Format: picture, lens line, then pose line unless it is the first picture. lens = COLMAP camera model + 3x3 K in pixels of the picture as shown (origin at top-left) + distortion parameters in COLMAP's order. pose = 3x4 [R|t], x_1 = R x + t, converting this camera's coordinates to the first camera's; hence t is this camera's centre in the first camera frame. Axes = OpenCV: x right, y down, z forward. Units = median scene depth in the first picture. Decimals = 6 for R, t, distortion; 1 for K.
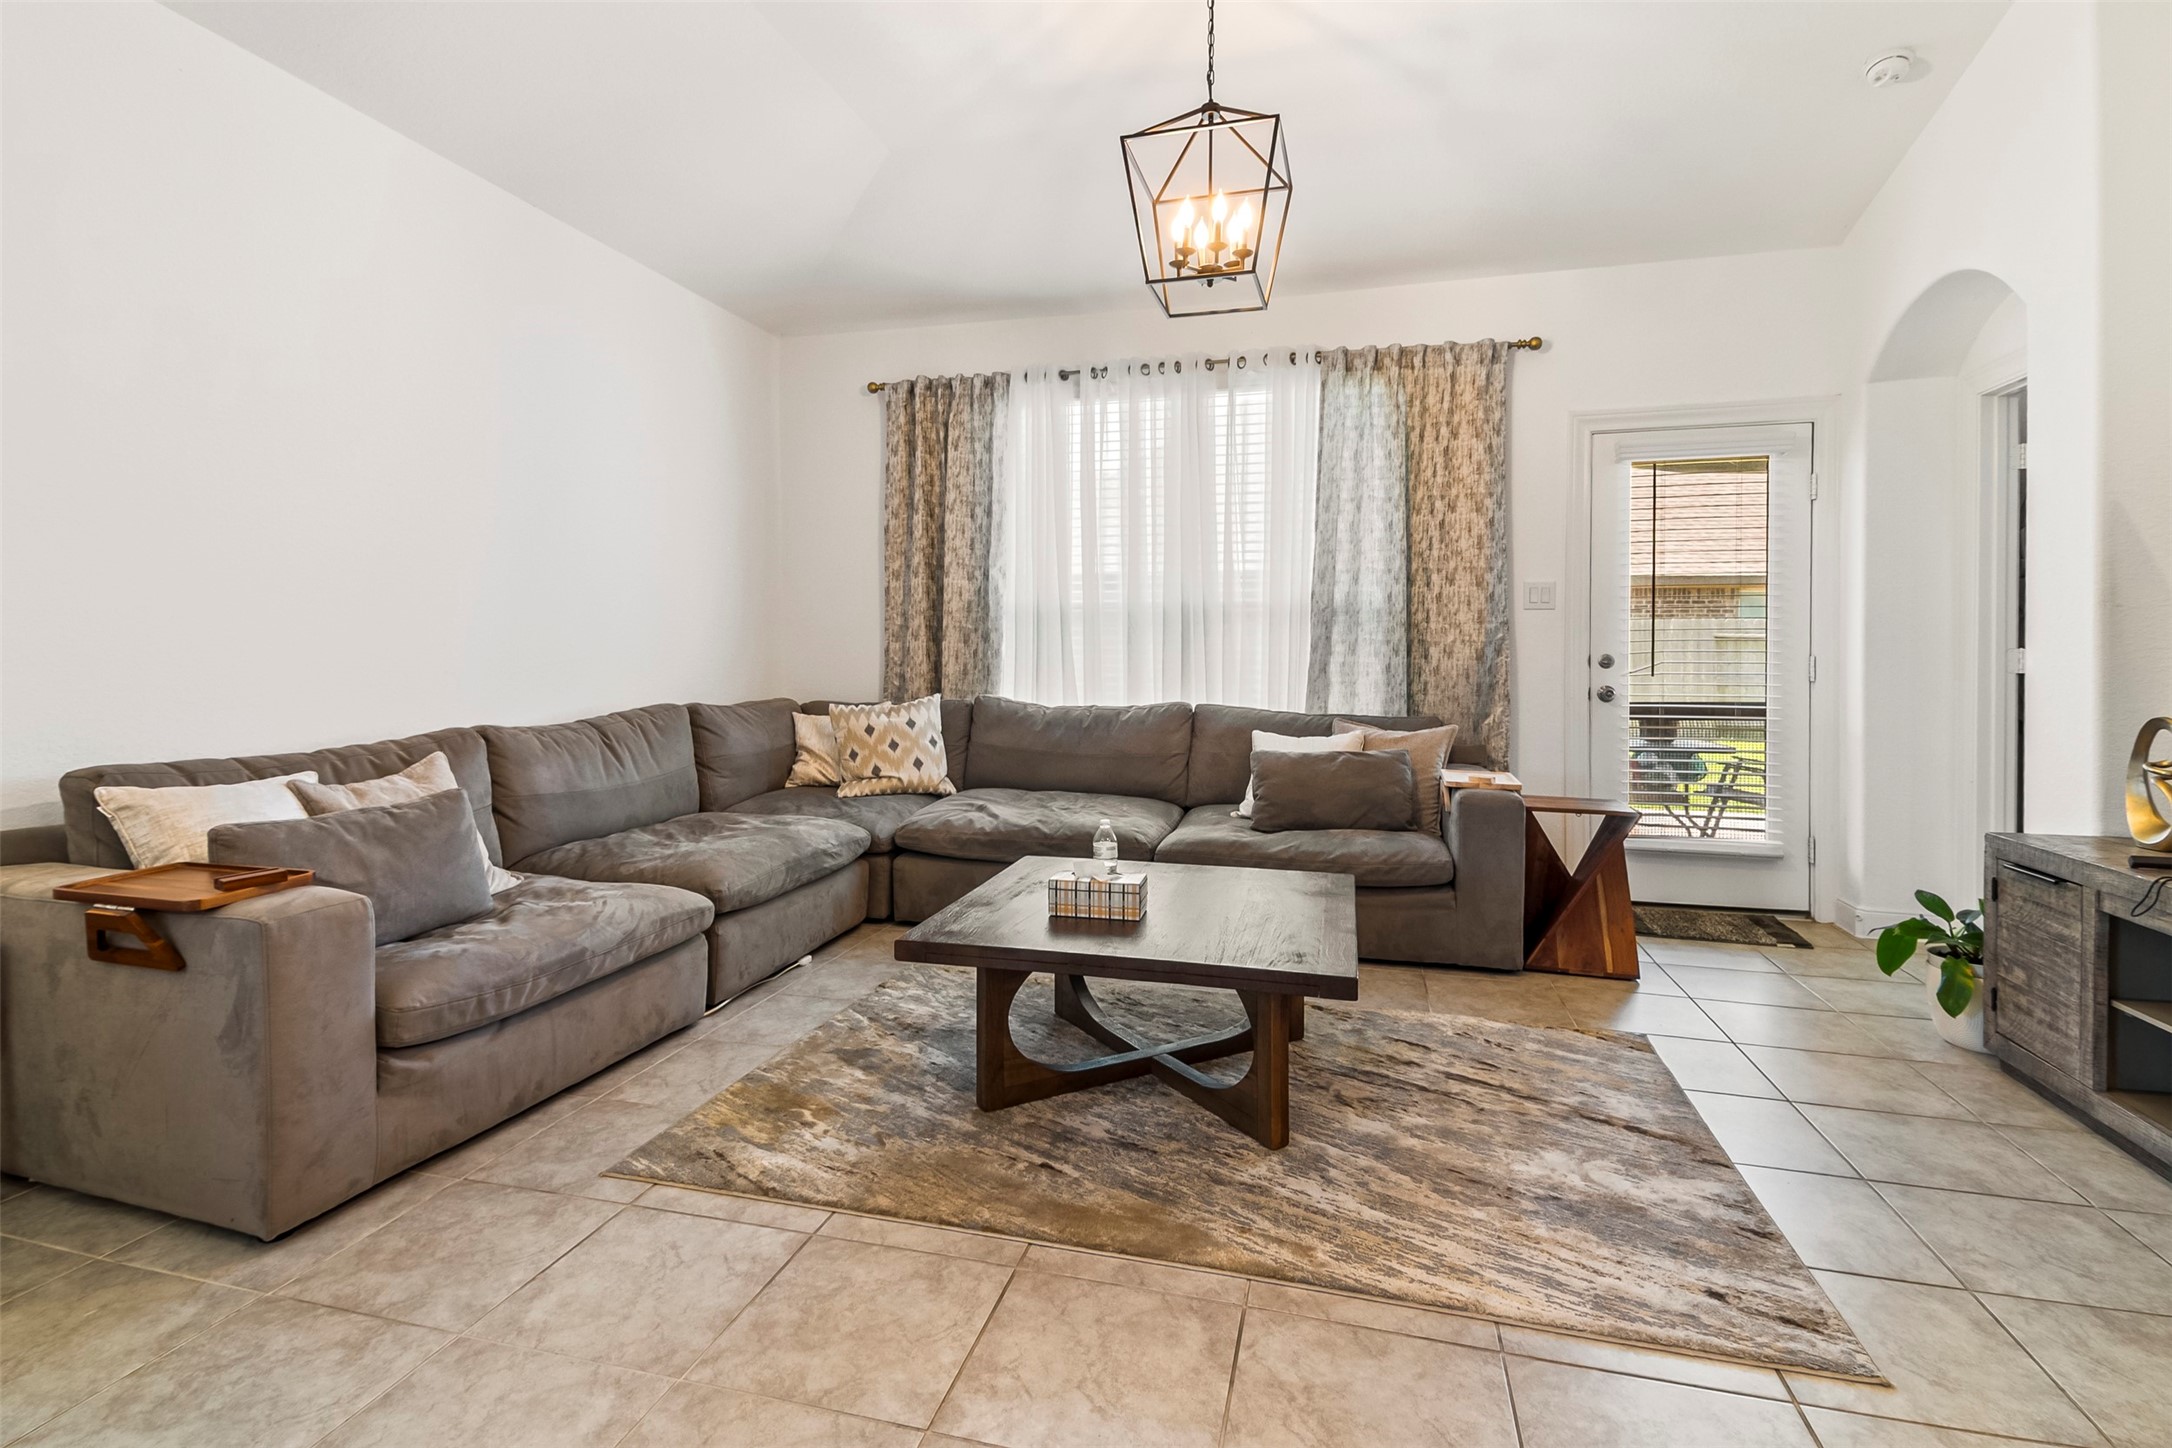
lens RADIAL K [[1062.9, 0, 1075.1], [0, 1062.9, 710.6], [0, 0, 1]] dist [0.056241, -0.039889]
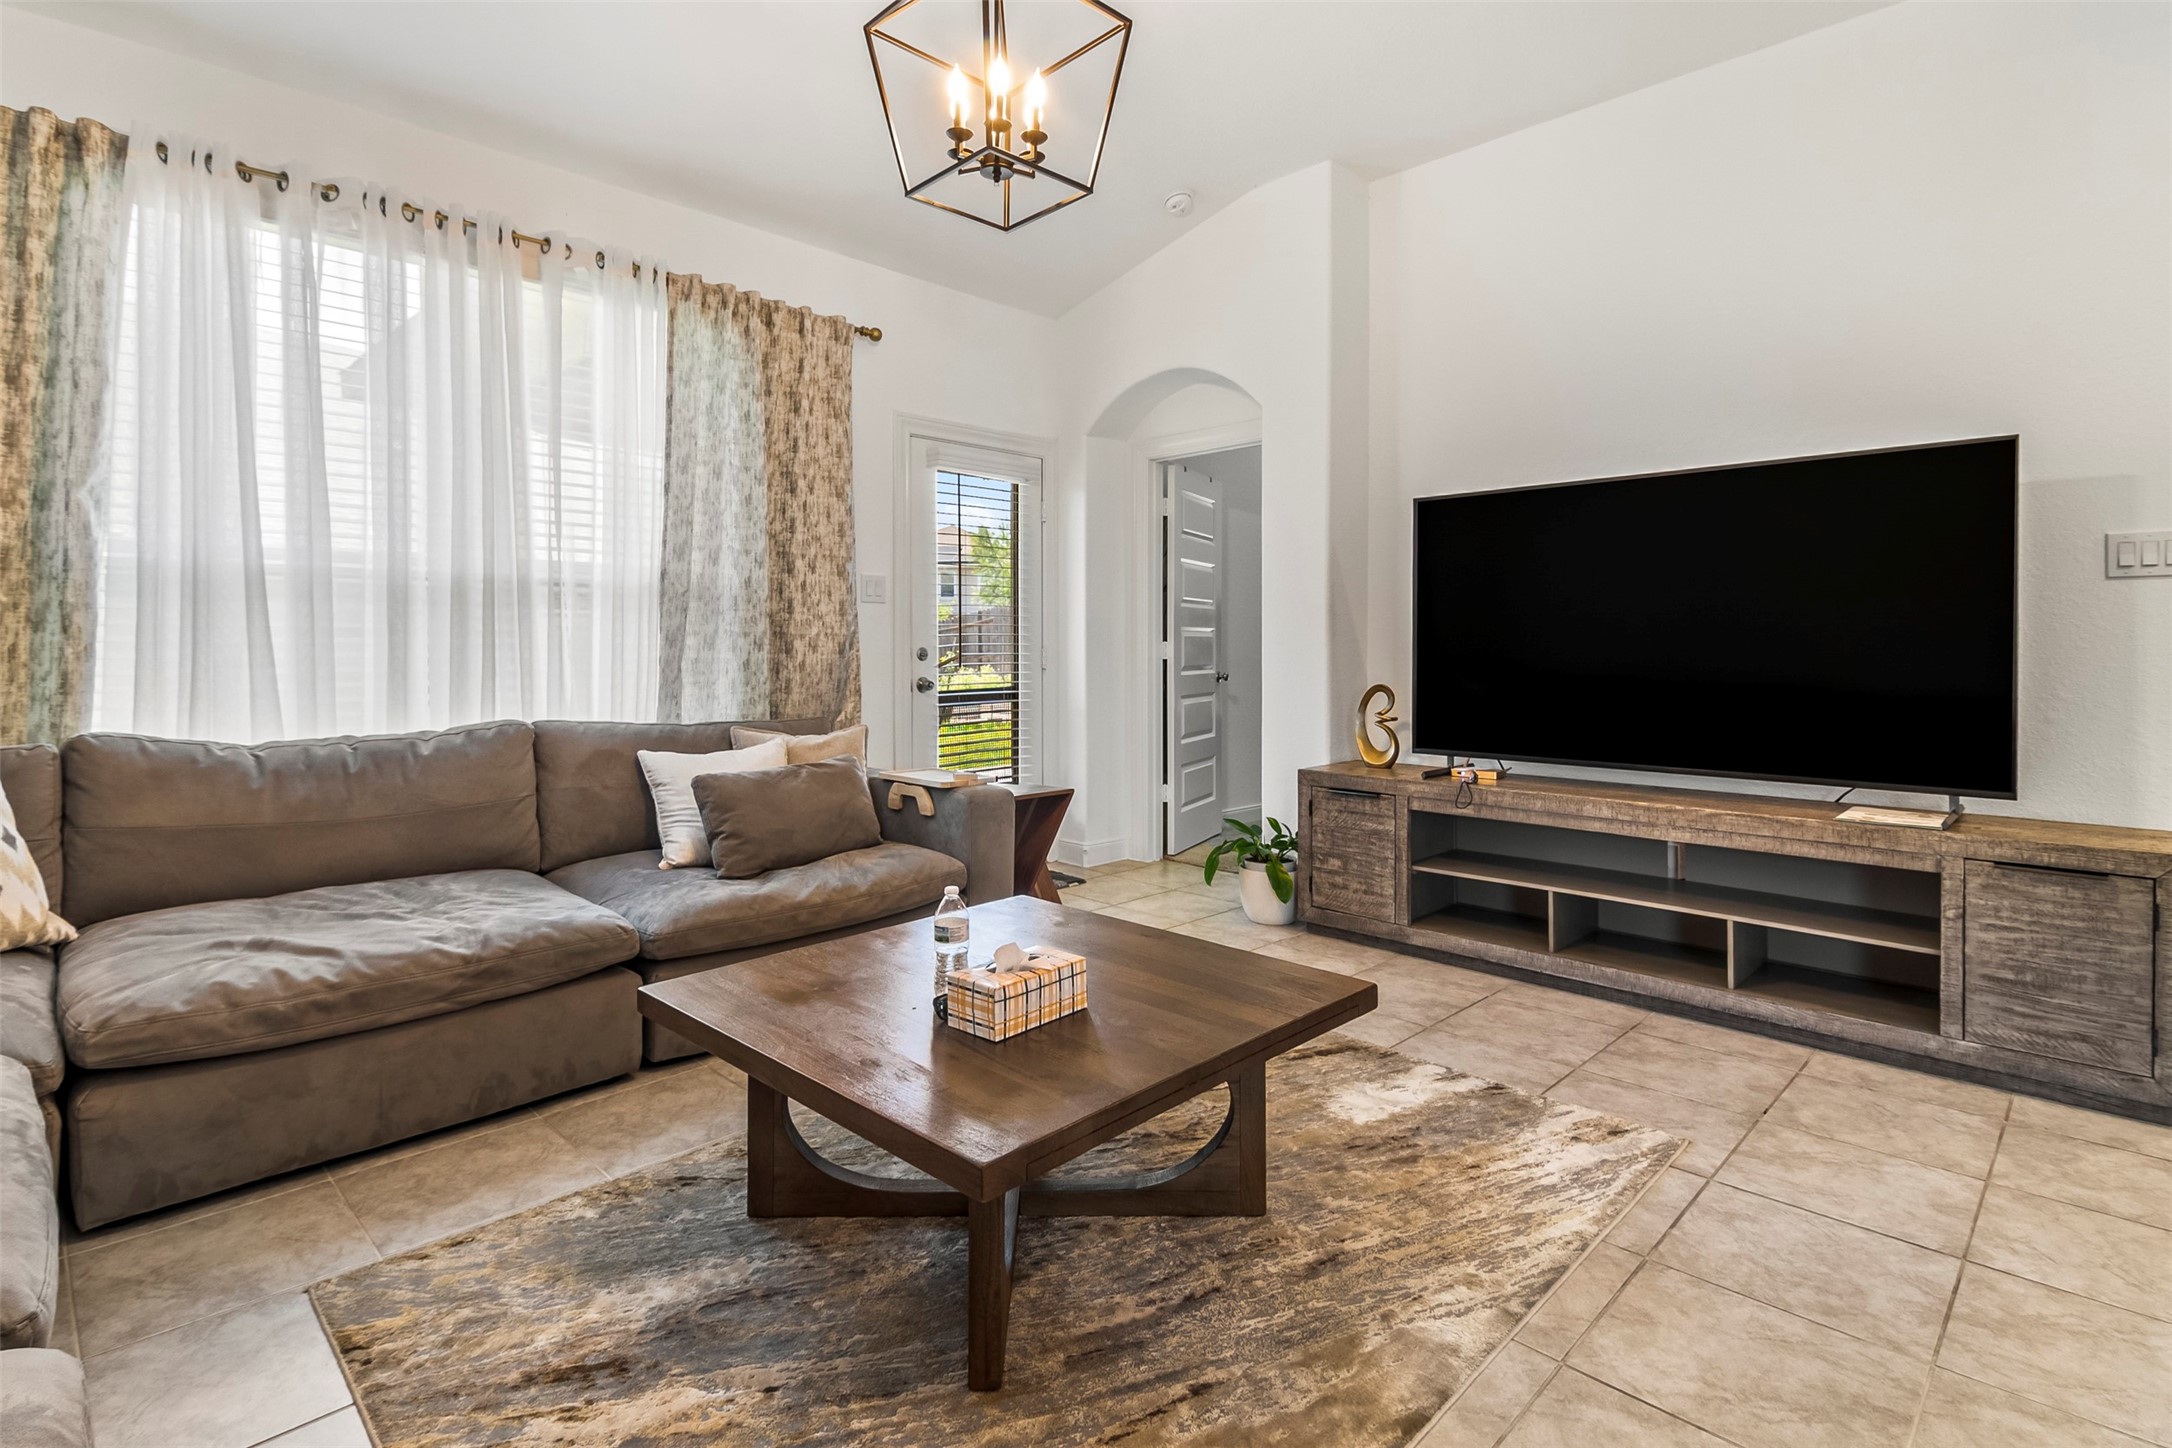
lens RADIAL K [[1049.6, 0, 1087.8], [0, 1049.6, 682.3], [0, 0, 1]] dist [0.045804, -0.027131]
pose [[0.492281, -0.036573, 0.869667, -0.329153], [0.053157, 0.998515, 0.011902, -0.022278], [-0.868812, 0.040370, 0.493495, 0.359550]]
